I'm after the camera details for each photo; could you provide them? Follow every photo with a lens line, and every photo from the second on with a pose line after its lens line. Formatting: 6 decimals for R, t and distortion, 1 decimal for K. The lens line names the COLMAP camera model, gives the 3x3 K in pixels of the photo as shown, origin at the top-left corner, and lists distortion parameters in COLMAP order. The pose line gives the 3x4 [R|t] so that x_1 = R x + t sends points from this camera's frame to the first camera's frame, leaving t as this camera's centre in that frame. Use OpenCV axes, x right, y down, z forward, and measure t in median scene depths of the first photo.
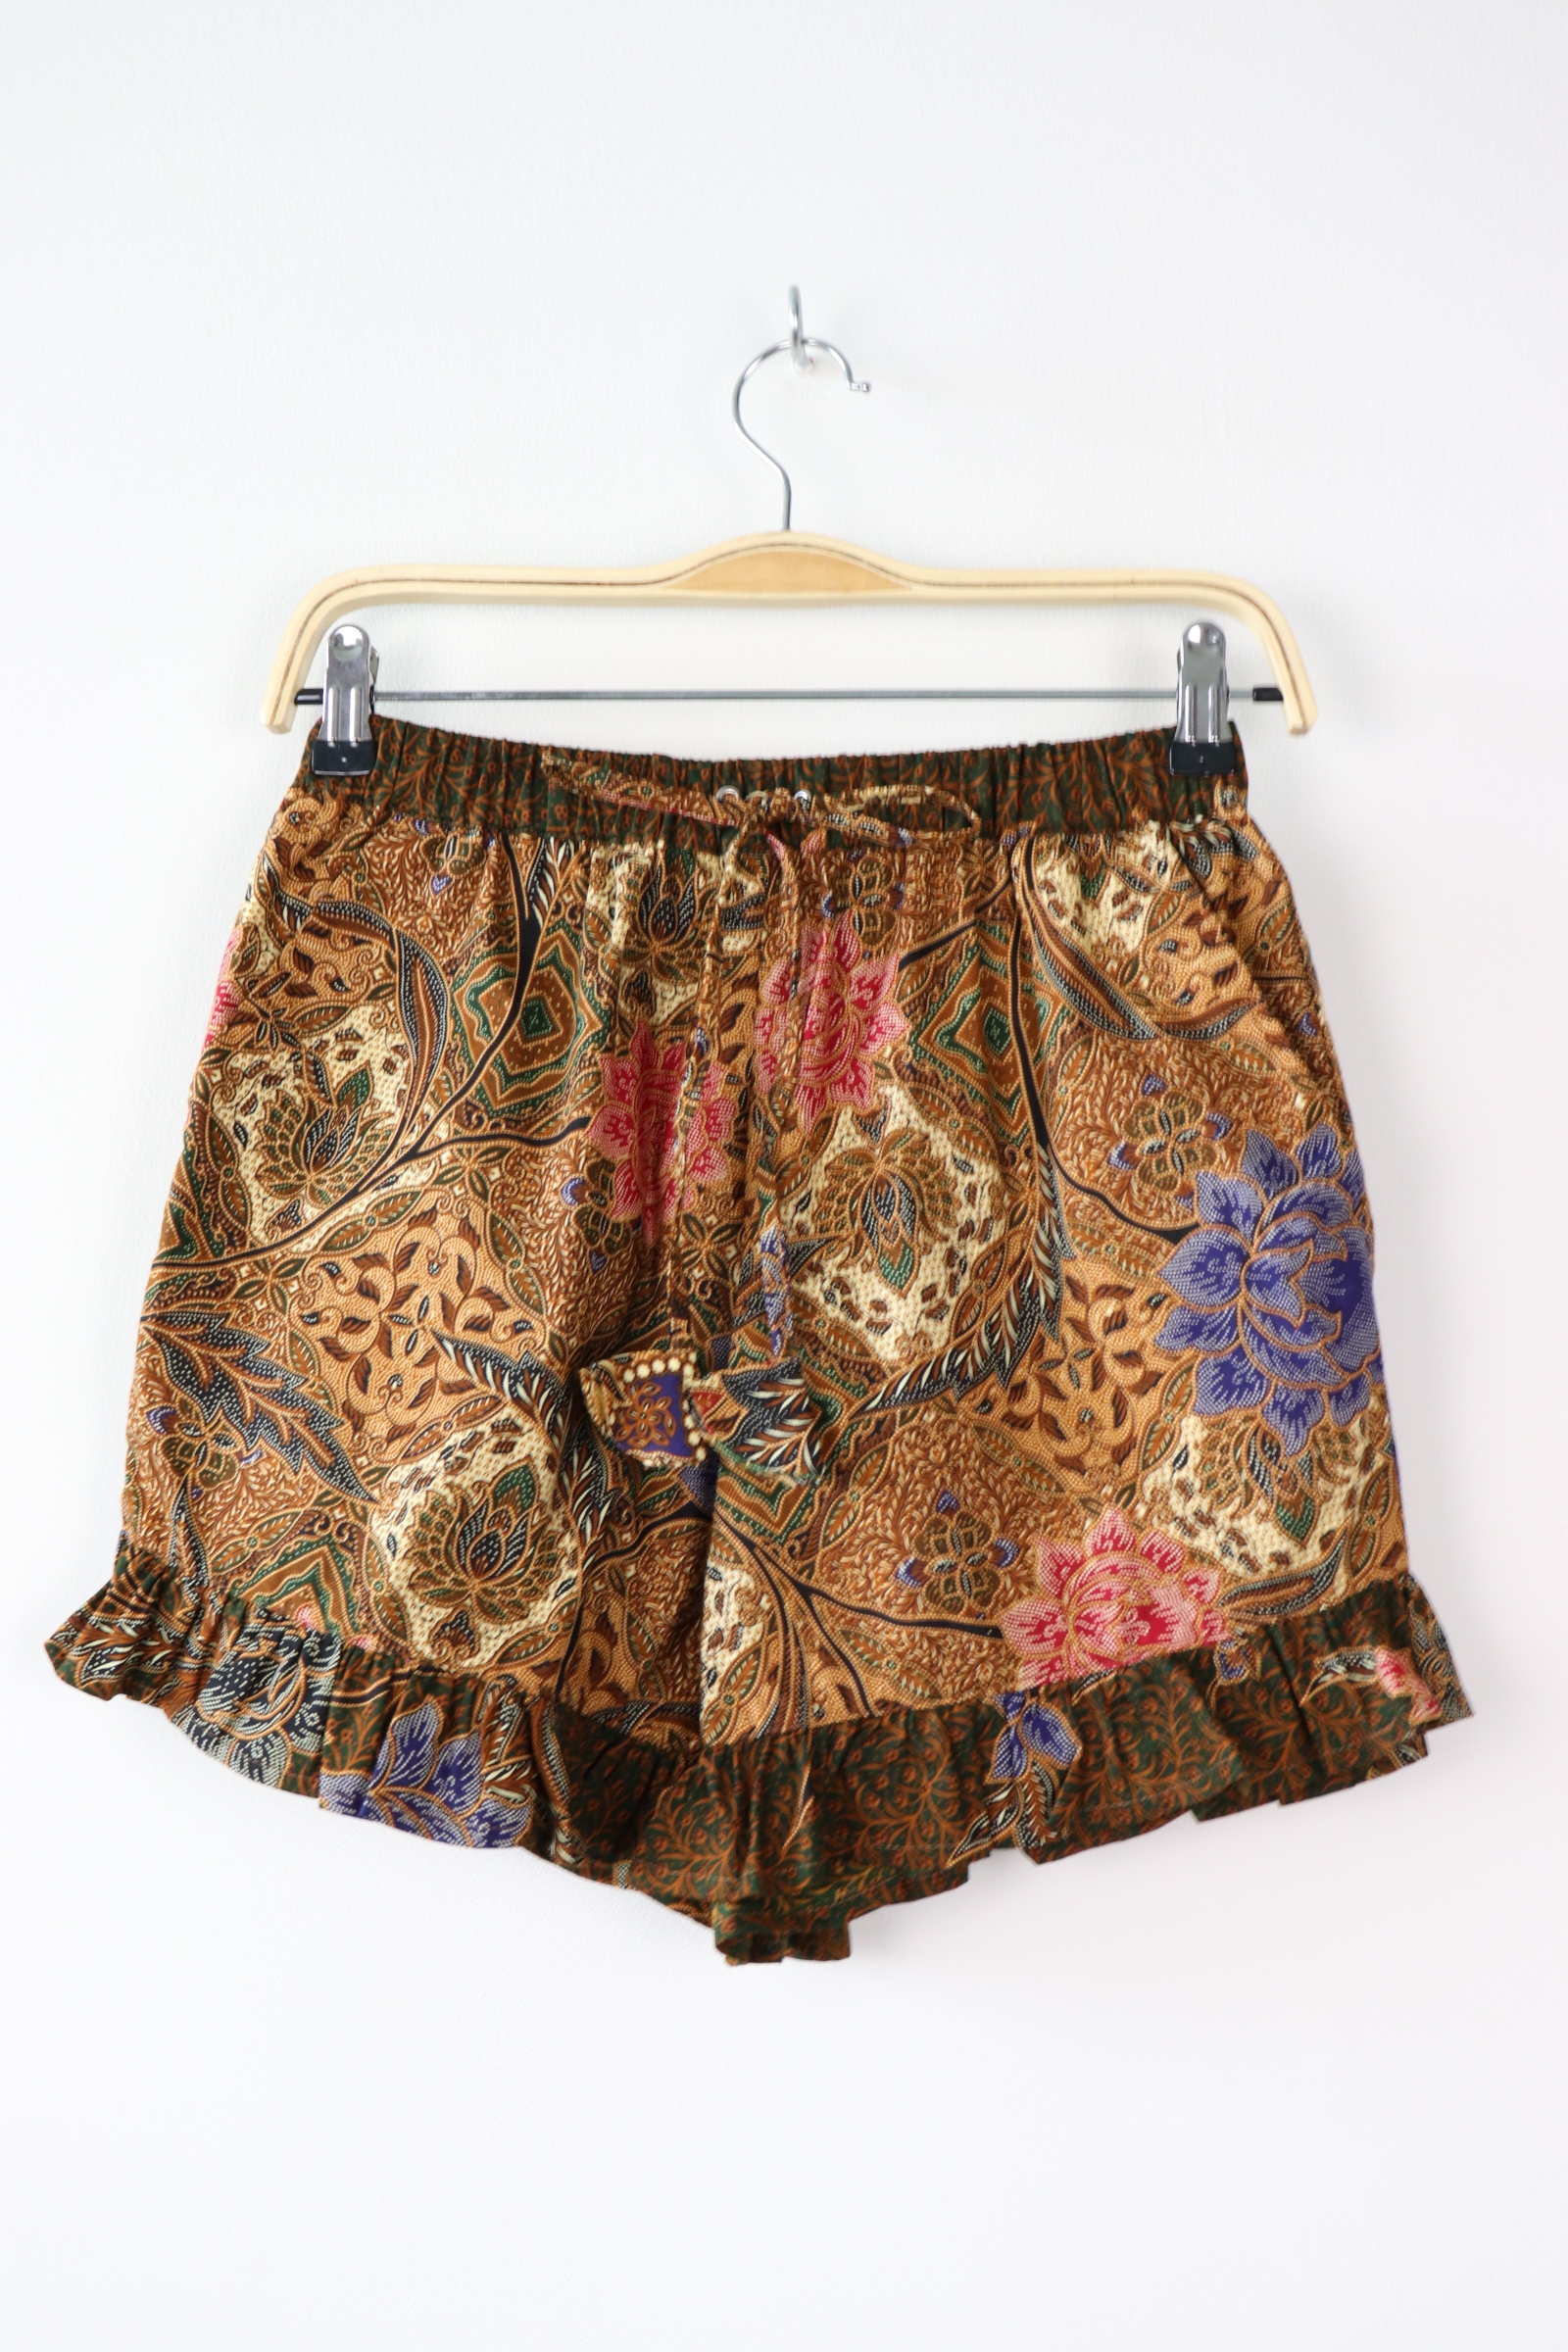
lens RADIAL K [[2731.4, 0, 780.5], [0, 2731.4, 1187.2], [0, 0, 1]] dist [-0.041642, 0.000000]
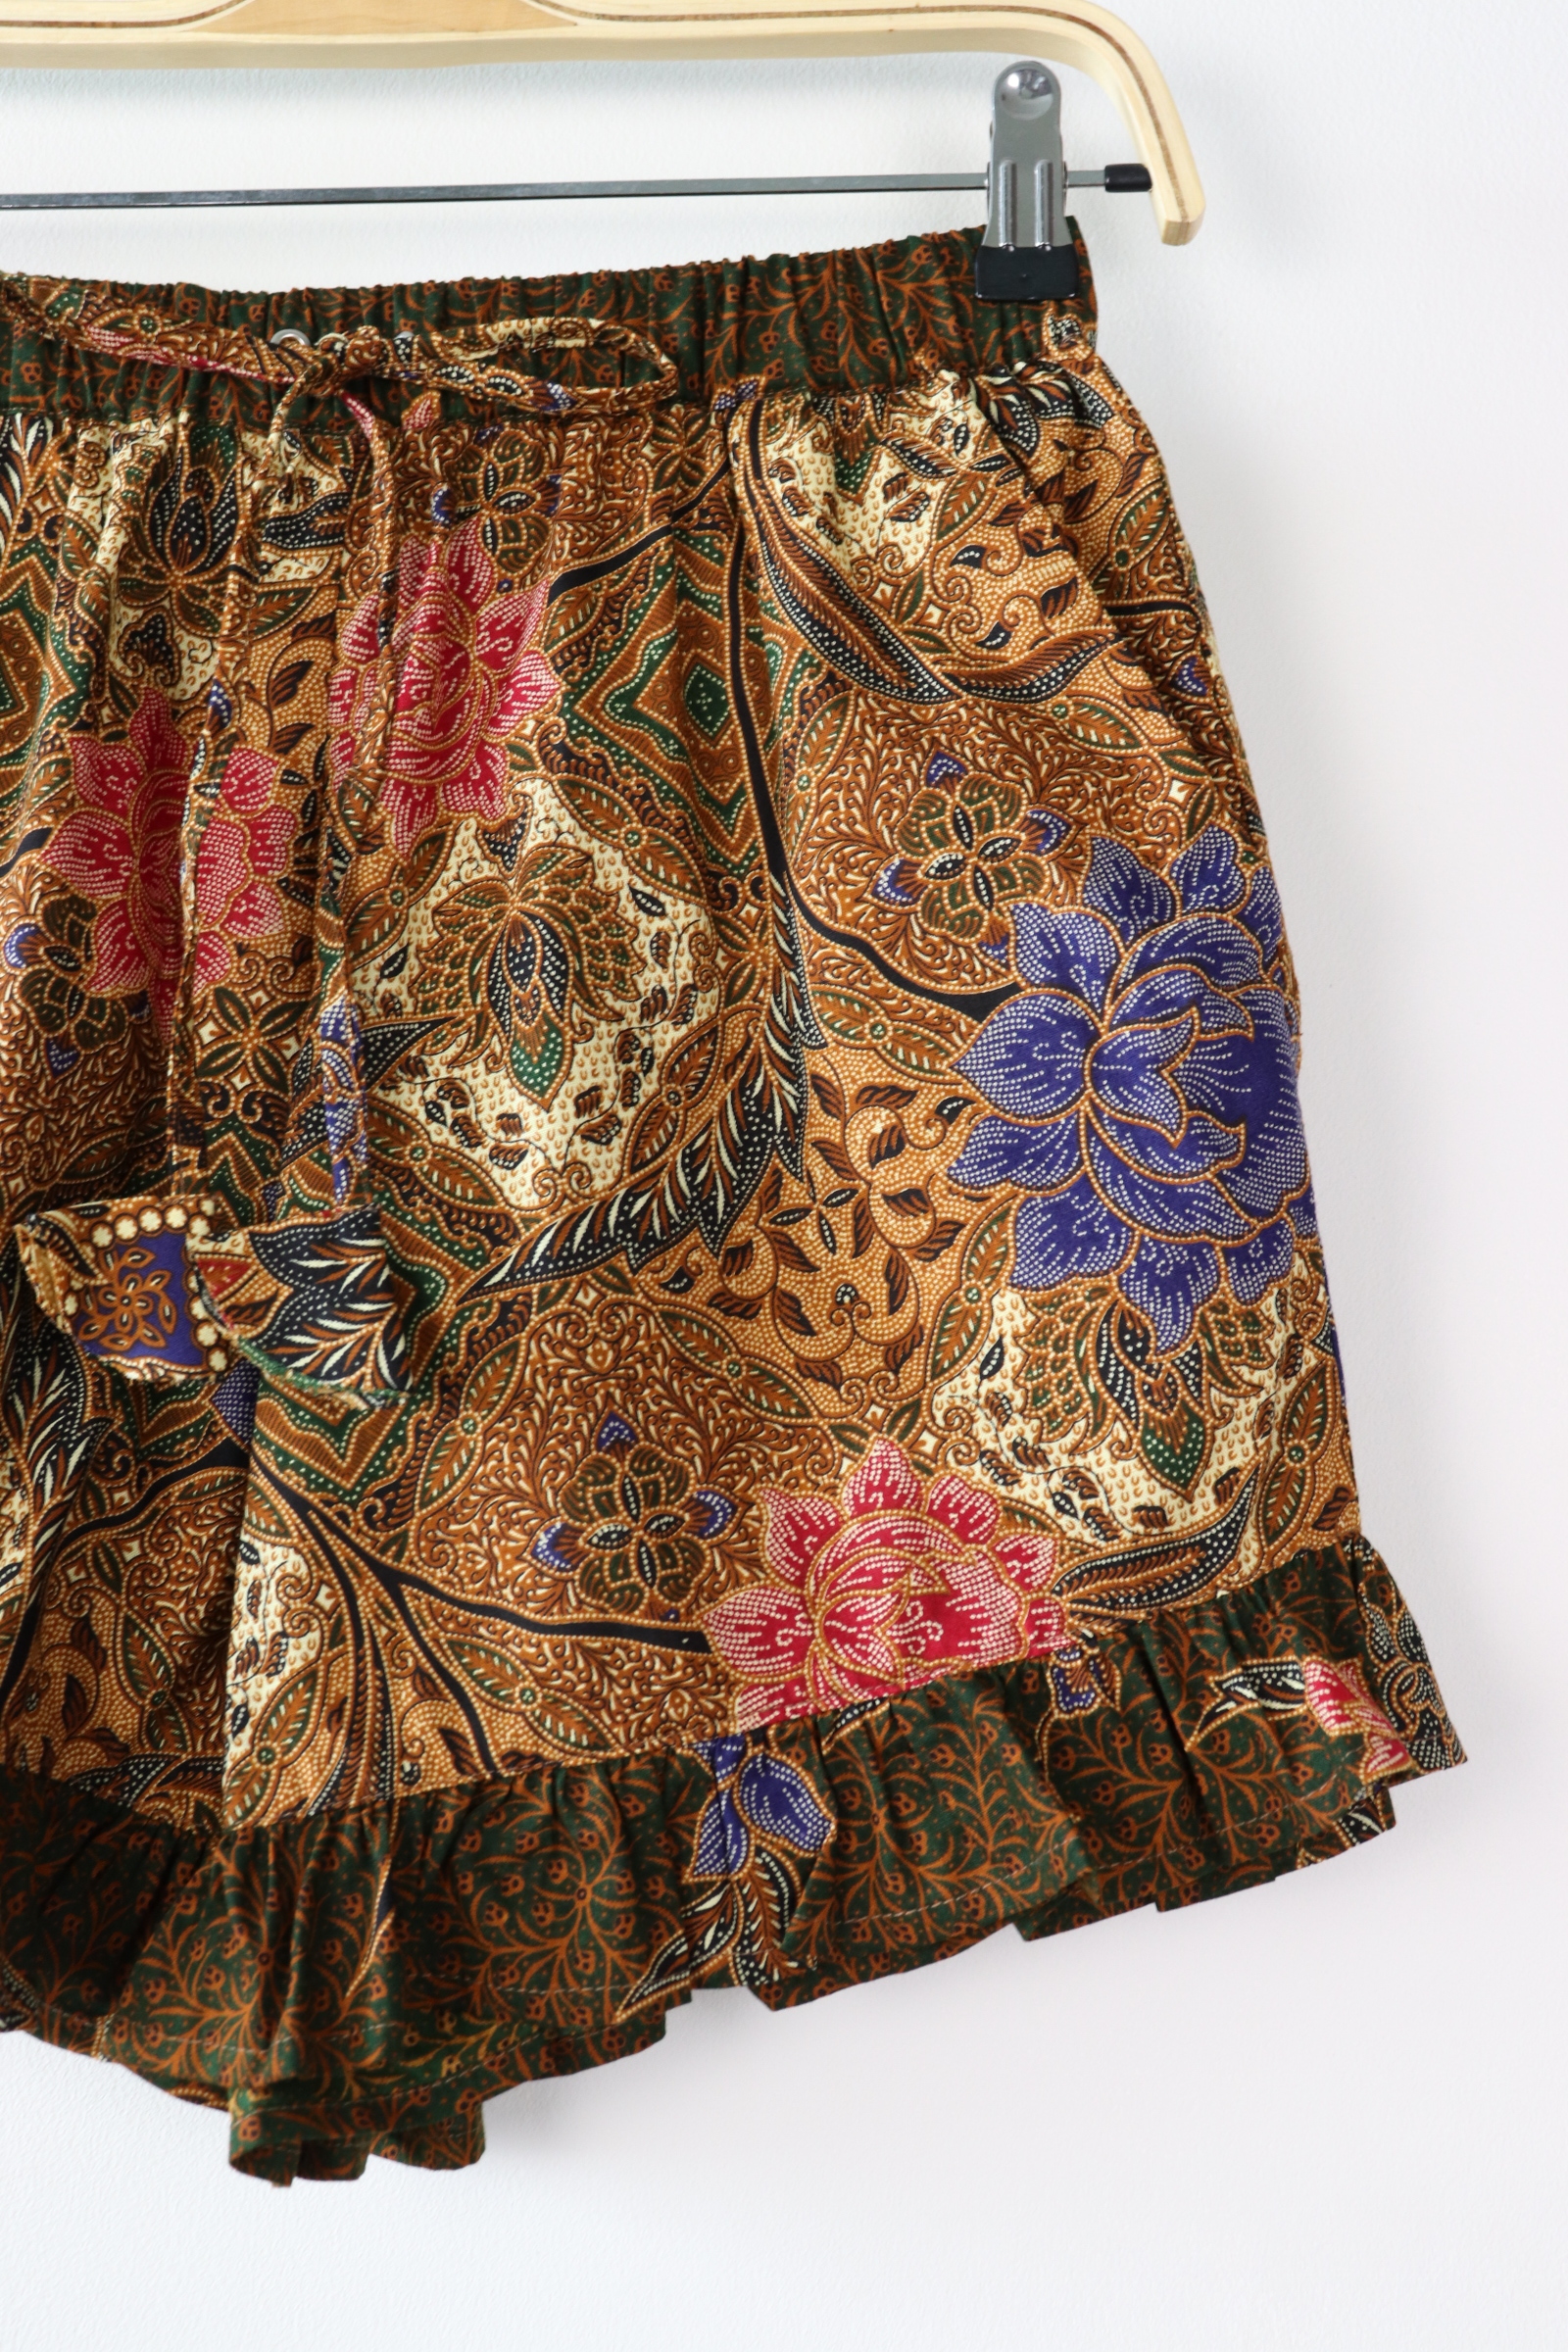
lens RADIAL K [[2872.6, 0, 785.0], [0, 2872.6, 1169.8], [0, 0, 1]] dist [-0.016100, 0.000000]
pose [[0.999852, -0.012971, 0.011296, 0.091153], [0.012922, 0.999907, 0.004373, 0.051904], [-0.011352, -0.004226, 0.999927, 0.336643]]
